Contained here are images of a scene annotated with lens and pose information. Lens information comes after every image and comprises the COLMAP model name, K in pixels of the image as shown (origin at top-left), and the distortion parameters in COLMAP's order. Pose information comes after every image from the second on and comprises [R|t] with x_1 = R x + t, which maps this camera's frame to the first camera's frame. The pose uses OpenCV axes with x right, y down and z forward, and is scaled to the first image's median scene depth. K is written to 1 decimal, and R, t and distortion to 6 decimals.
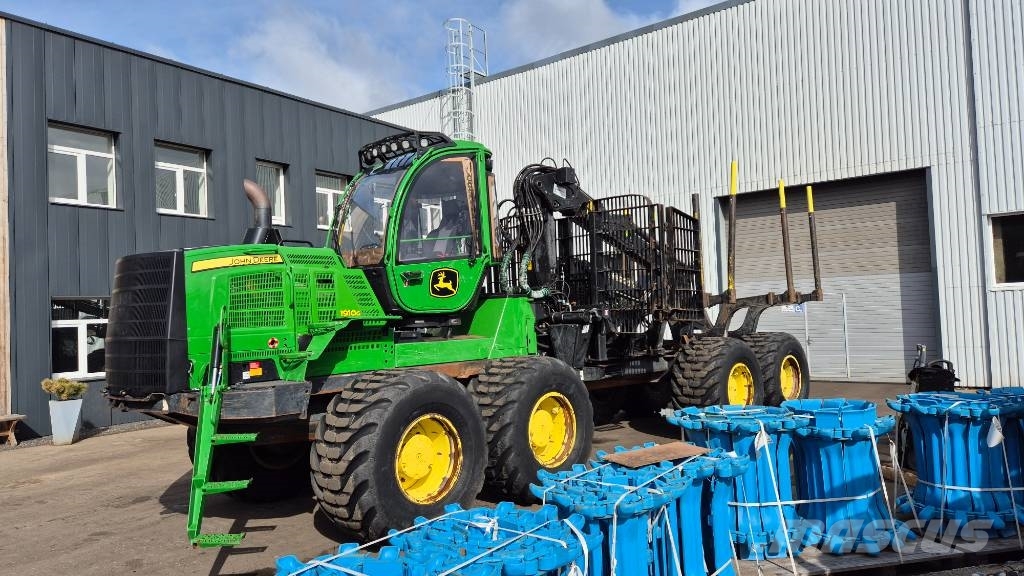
lens RADIAL K [[690.0, 0, 503.7], [0, 690.0, 284.3], [0, 0, 1]] dist [0.063799, -0.044075]
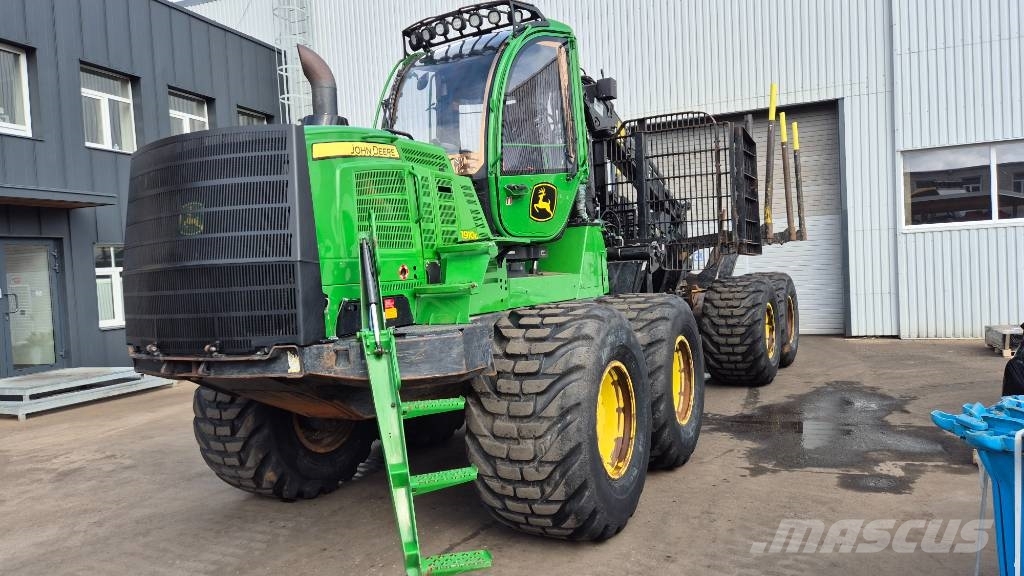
lens RADIAL K [[690.0, 0, 512.4], [0, 690.0, 288.9], [0, 0, 1]] dist [0.063799, -0.044075]
pose [[0.965956, -0.021088, 0.257846, -0.269033], [0.004995, 0.998007, 0.062909, 0.038518], [-0.258659, -0.059479, 0.964136, 0.200888]]
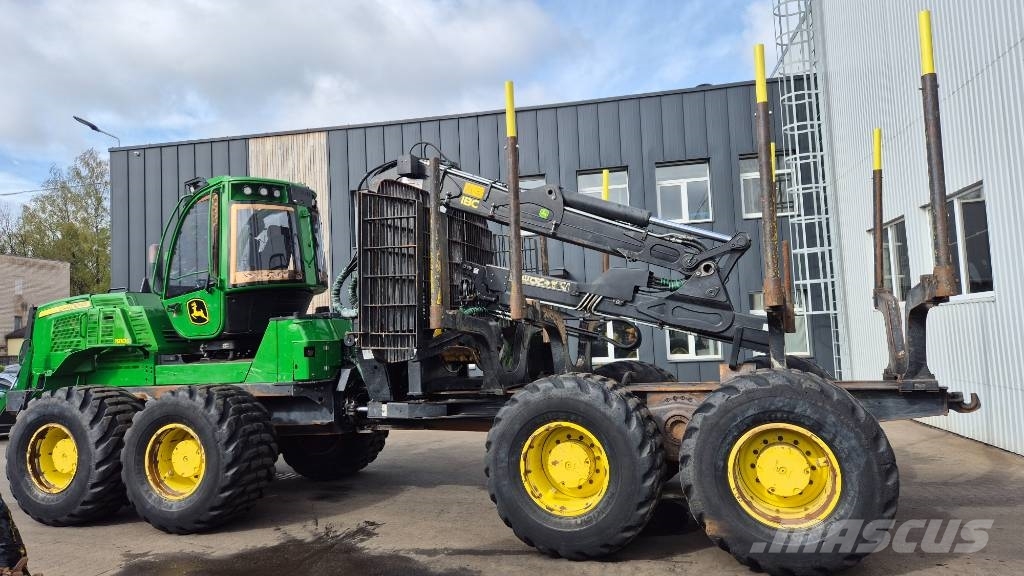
lens RADIAL K [[634.0, 0, 508.0], [0, 634.0, 294.0], [0, 0, 1]] dist [0.029905, 0.000674]
pose [[0.432335, -0.046616, -0.900508, 0.876420], [0.069936, 0.997388, -0.018055, 0.019031], [0.898997, -0.055173, 0.434465, 0.829005]]
